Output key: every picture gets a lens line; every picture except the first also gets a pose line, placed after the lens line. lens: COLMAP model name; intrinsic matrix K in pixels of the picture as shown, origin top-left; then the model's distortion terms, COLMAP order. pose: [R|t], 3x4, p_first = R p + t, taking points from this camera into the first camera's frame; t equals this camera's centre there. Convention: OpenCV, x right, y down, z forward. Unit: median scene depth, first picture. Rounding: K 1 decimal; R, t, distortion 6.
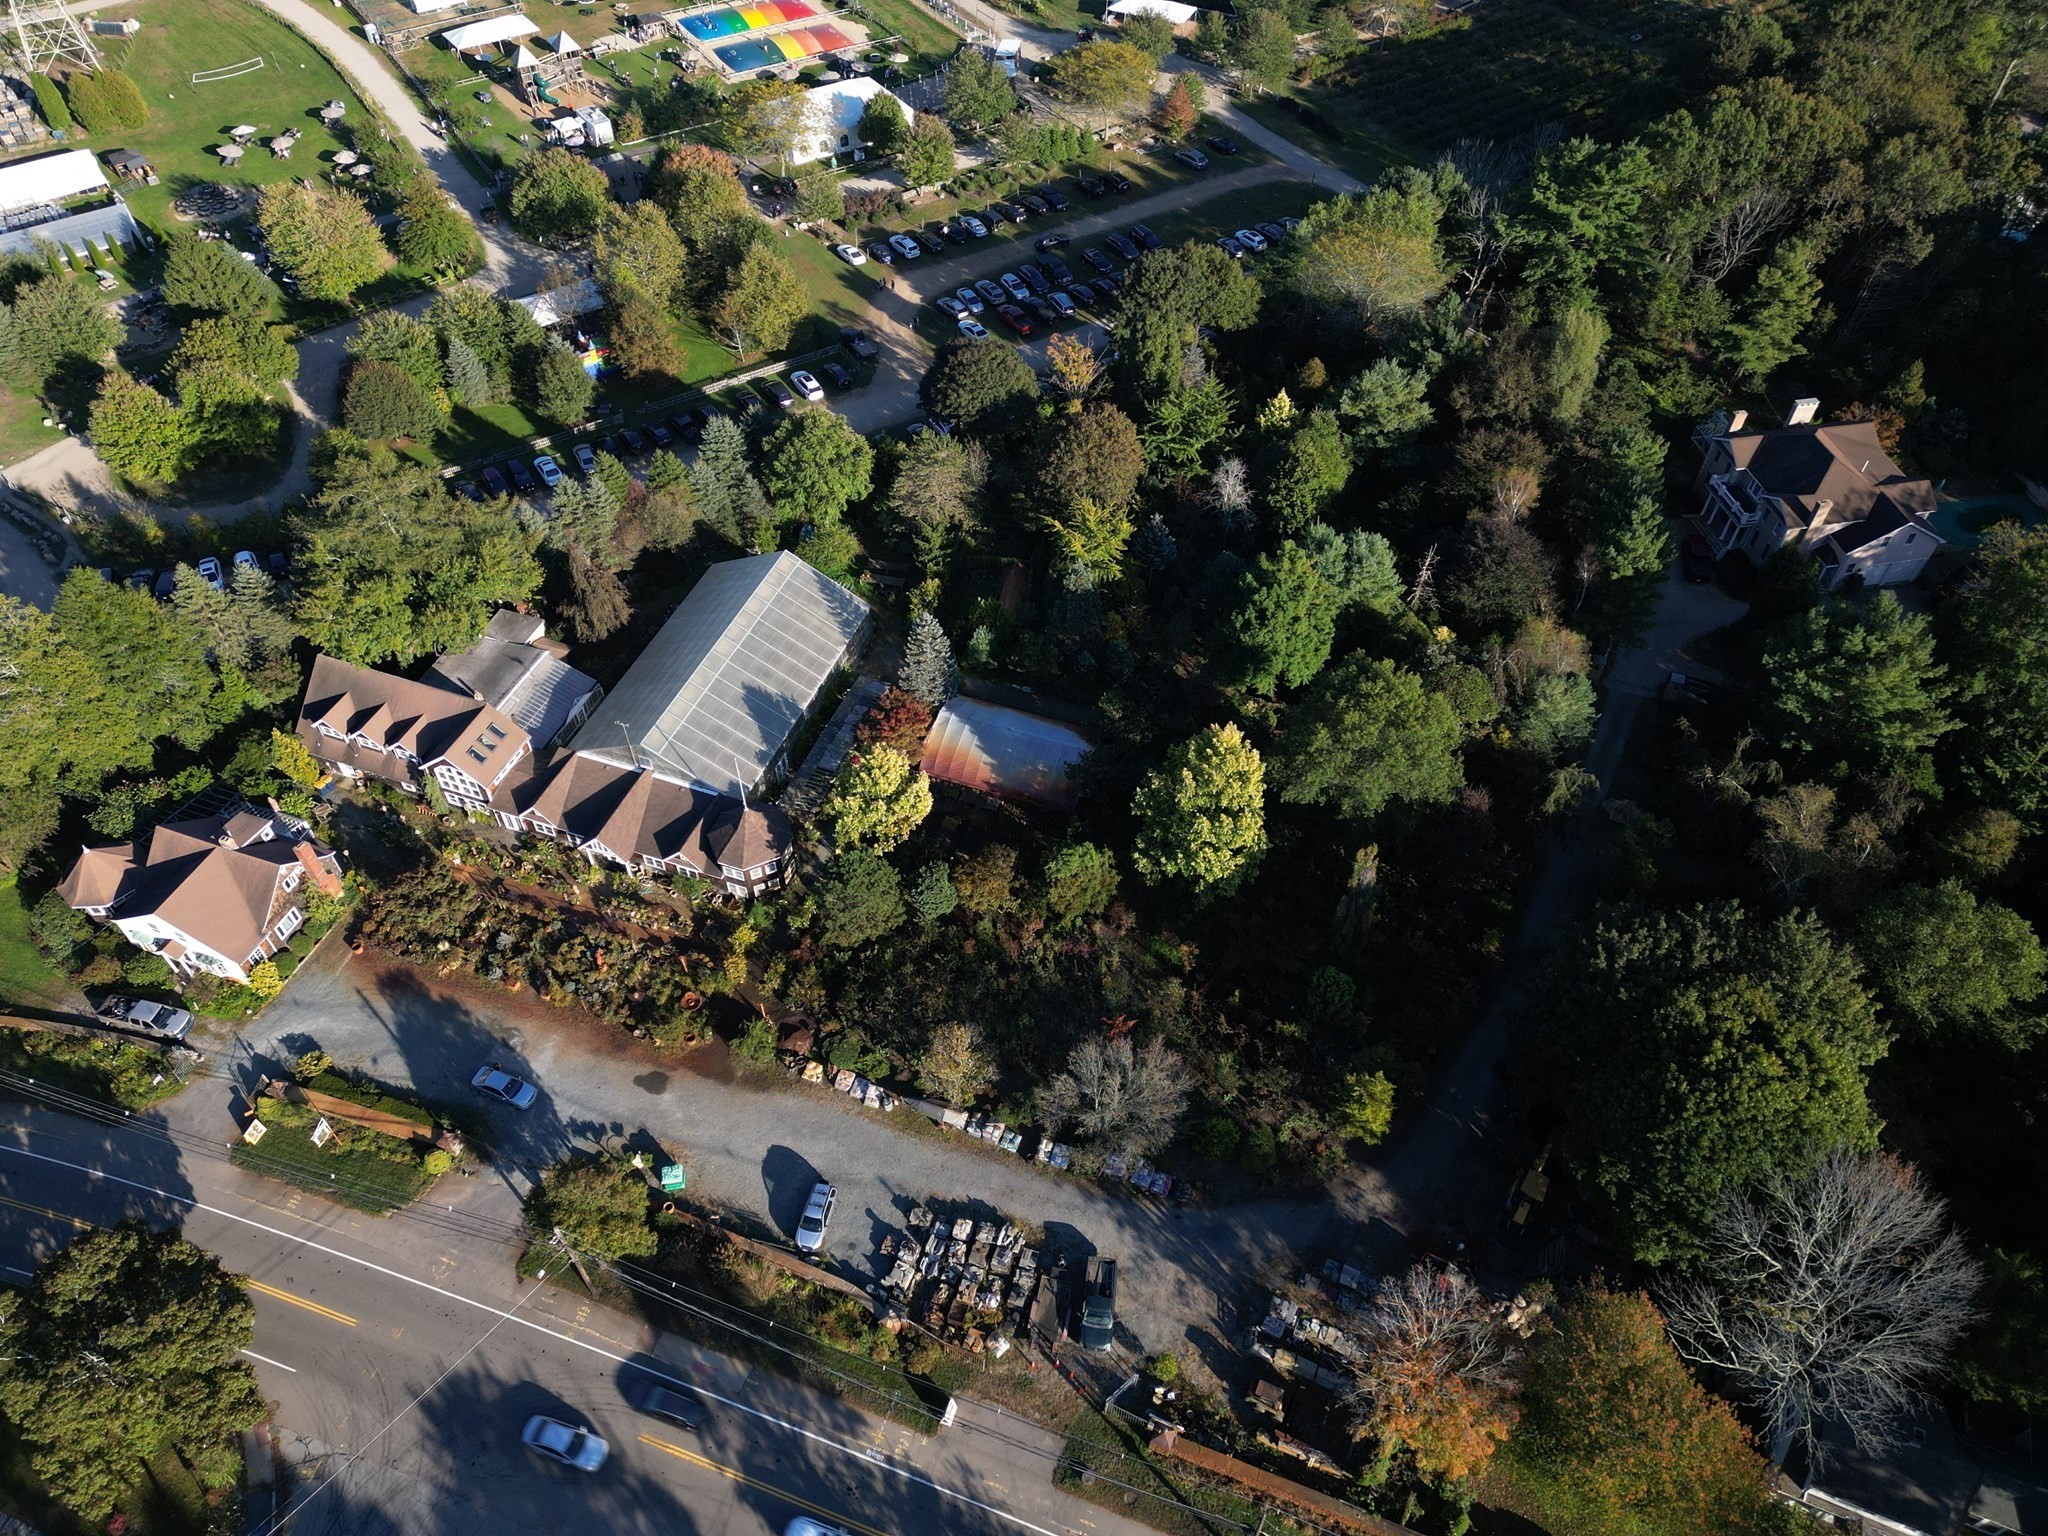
lens RADIAL K [[1433.2, 0, 1021.1], [0, 1433.2, 757.2], [0, 0, 1]] dist [0.085722, -0.084290]
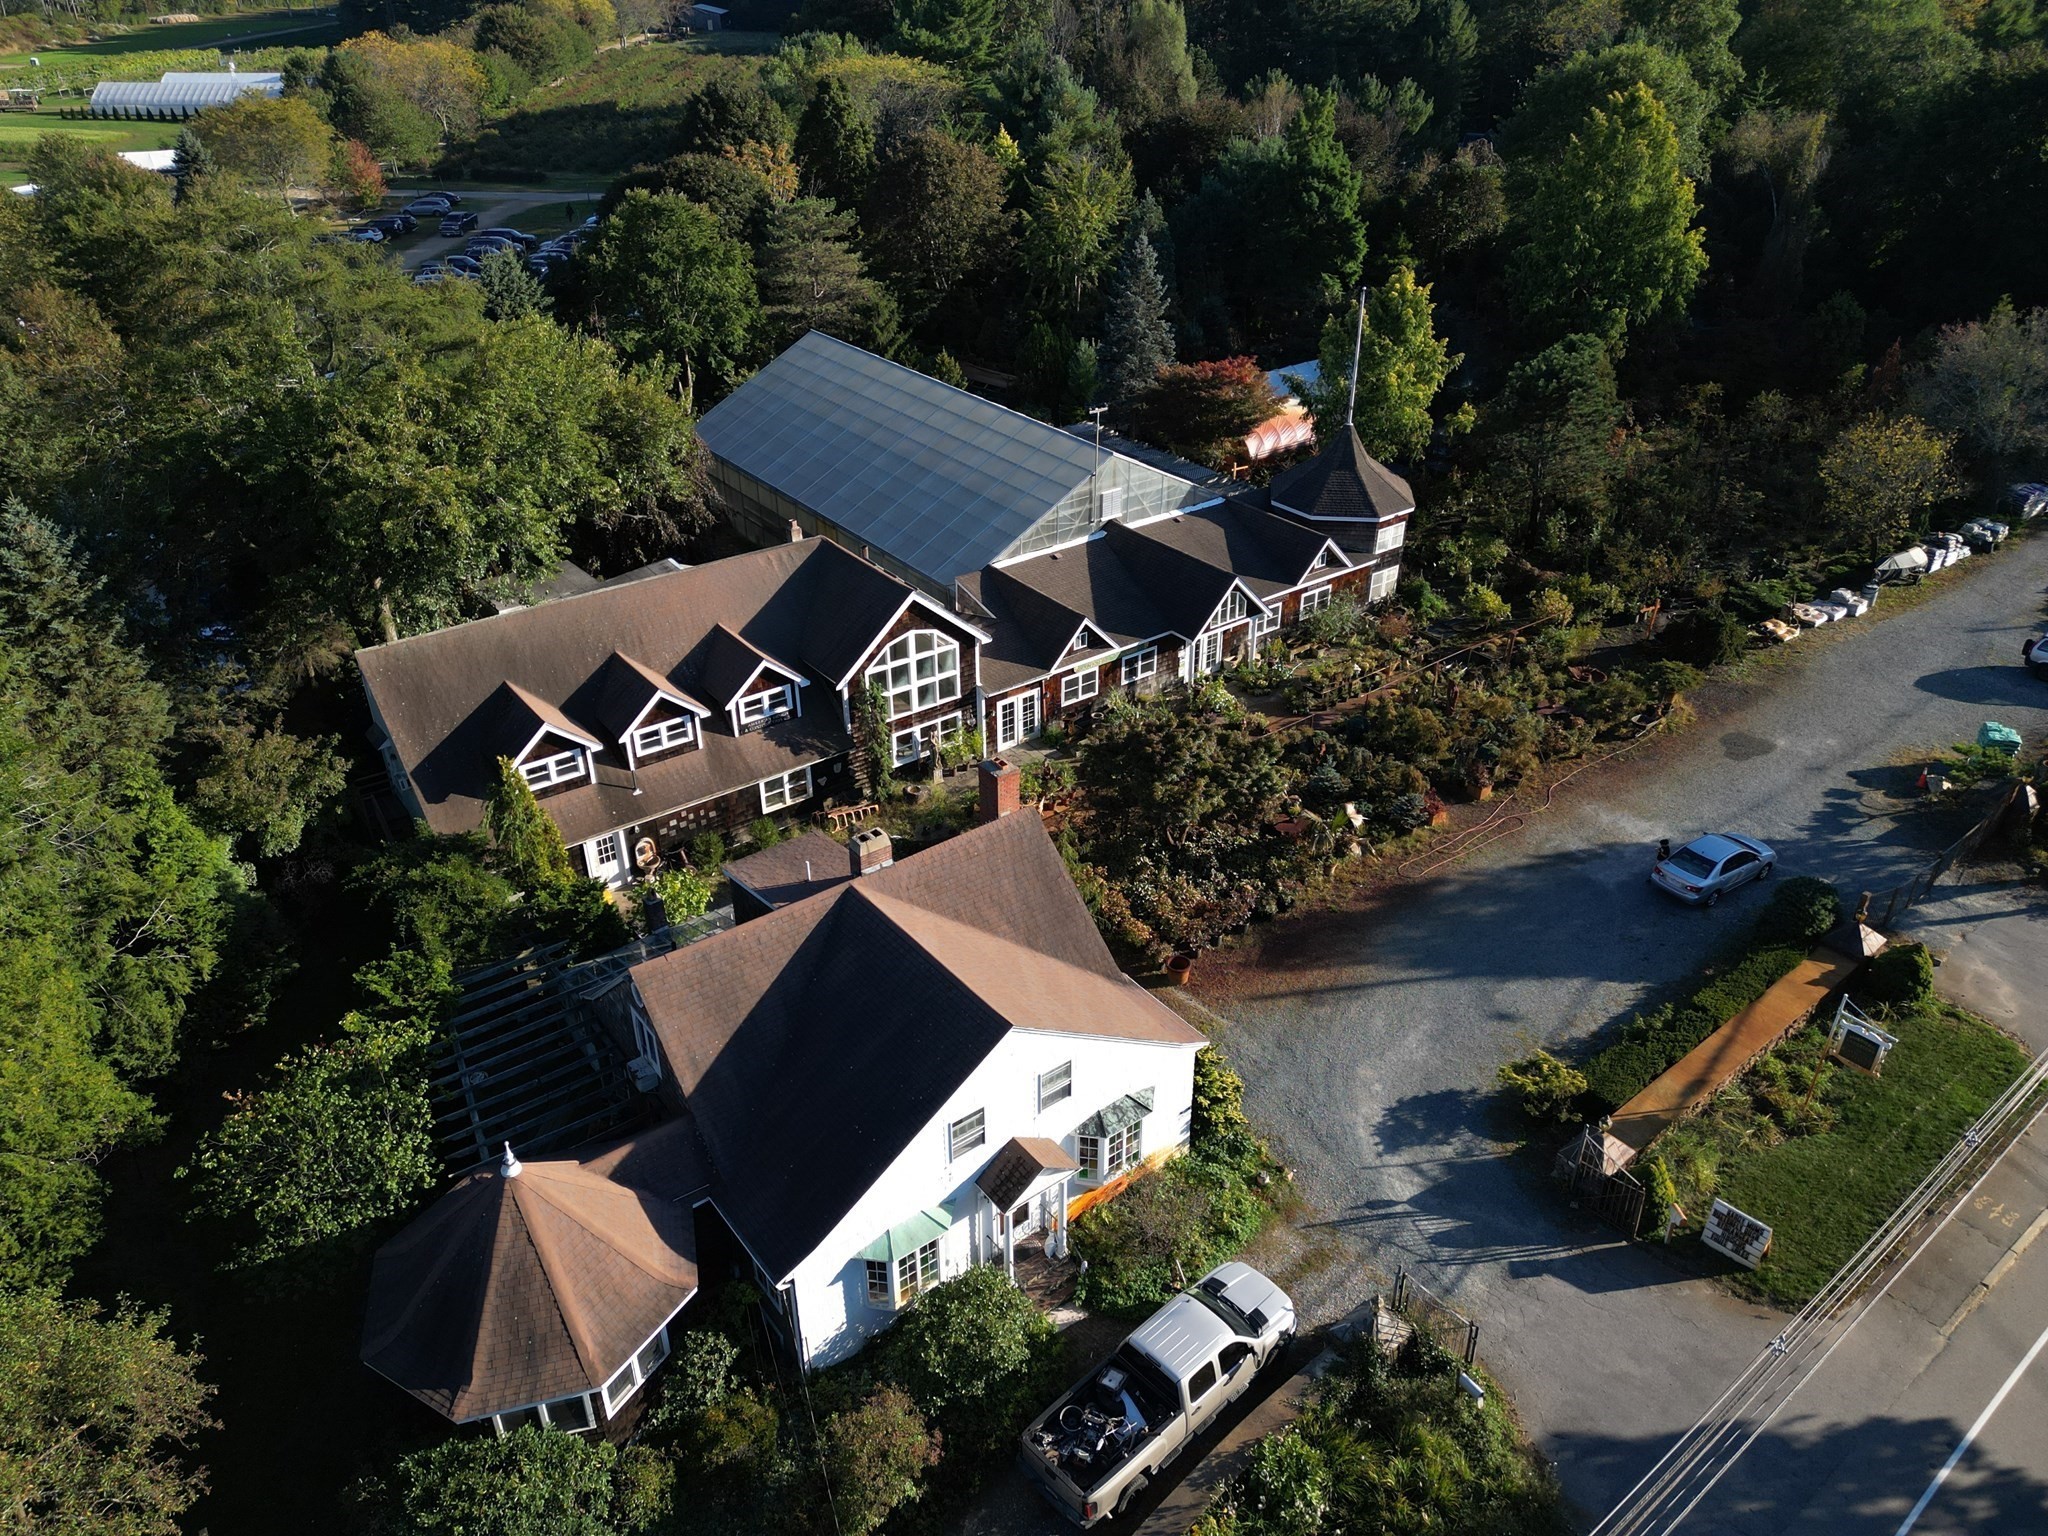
lens RADIAL K [[1432.2, 0, 1026.5], [0, 1432.2, 758.3], [0, 0, 1]] dist [0.111414, -0.125377]
pose [[0.547142, -0.426669, 0.720132, -0.752265], [0.628938, 0.777262, -0.017338, 0.070553], [-0.552333, 0.462405, 0.693621, 0.750890]]
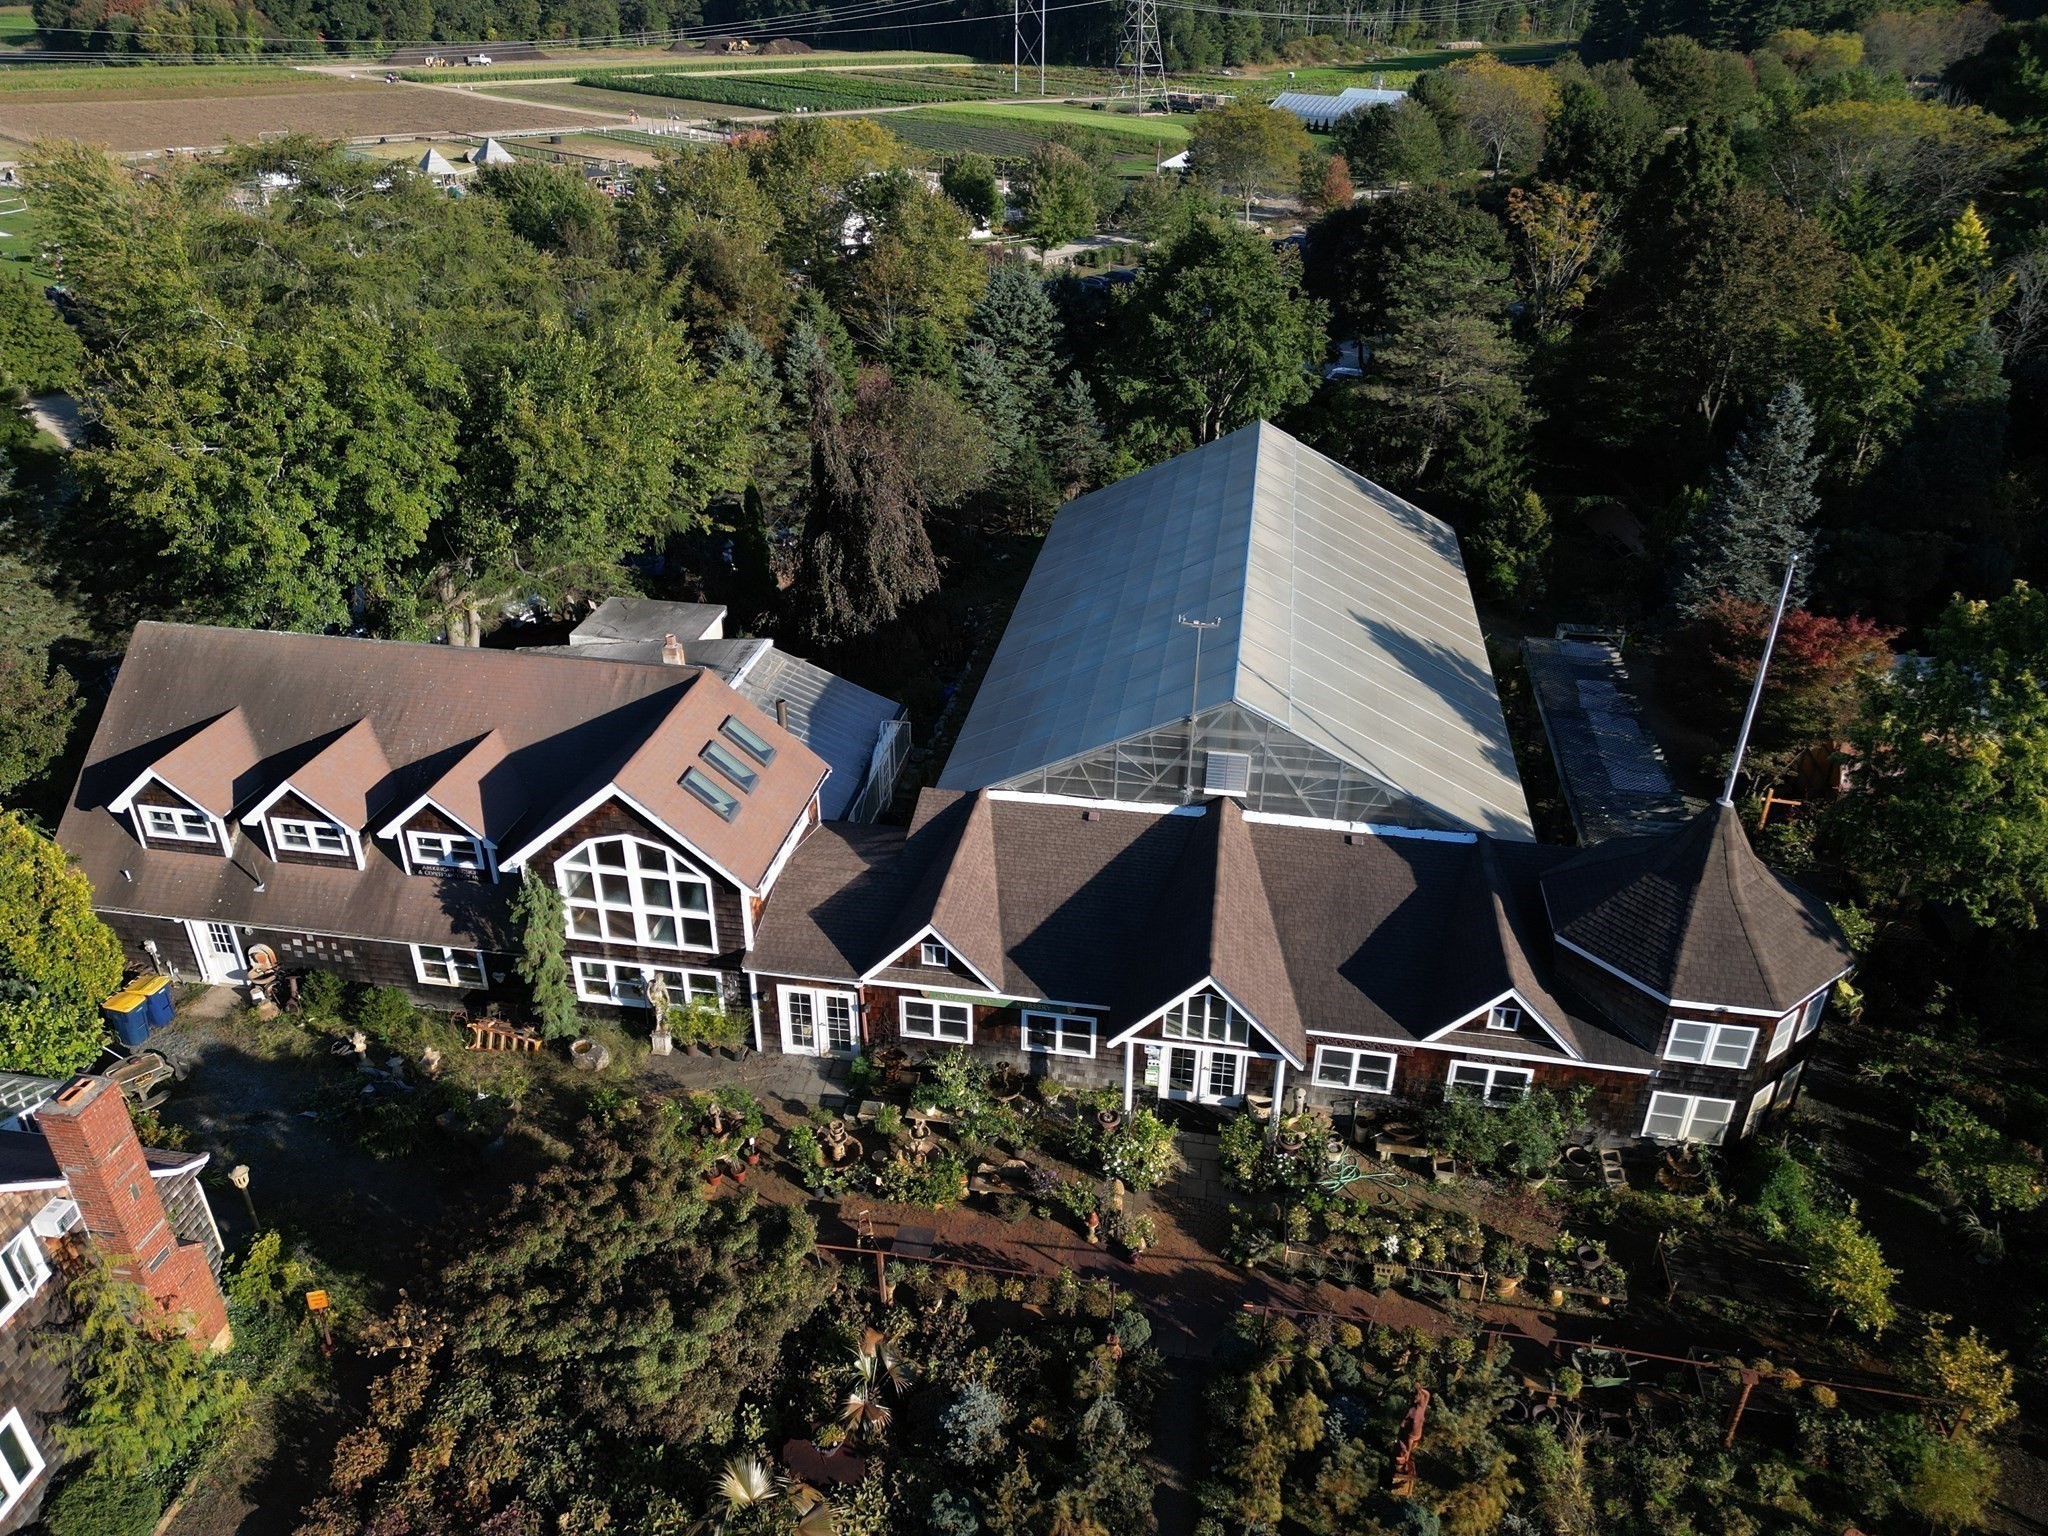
lens RADIAL K [[1433.2, 0, 1021.1], [0, 1433.2, 757.2], [0, 0, 1]] dist [0.085722, -0.084290]
pose [[0.982489, -0.087471, 0.164513, -0.387357], [0.136789, 0.938132, -0.318116, 0.103848], [-0.126509, 0.335049, 0.933669, 0.760514]]
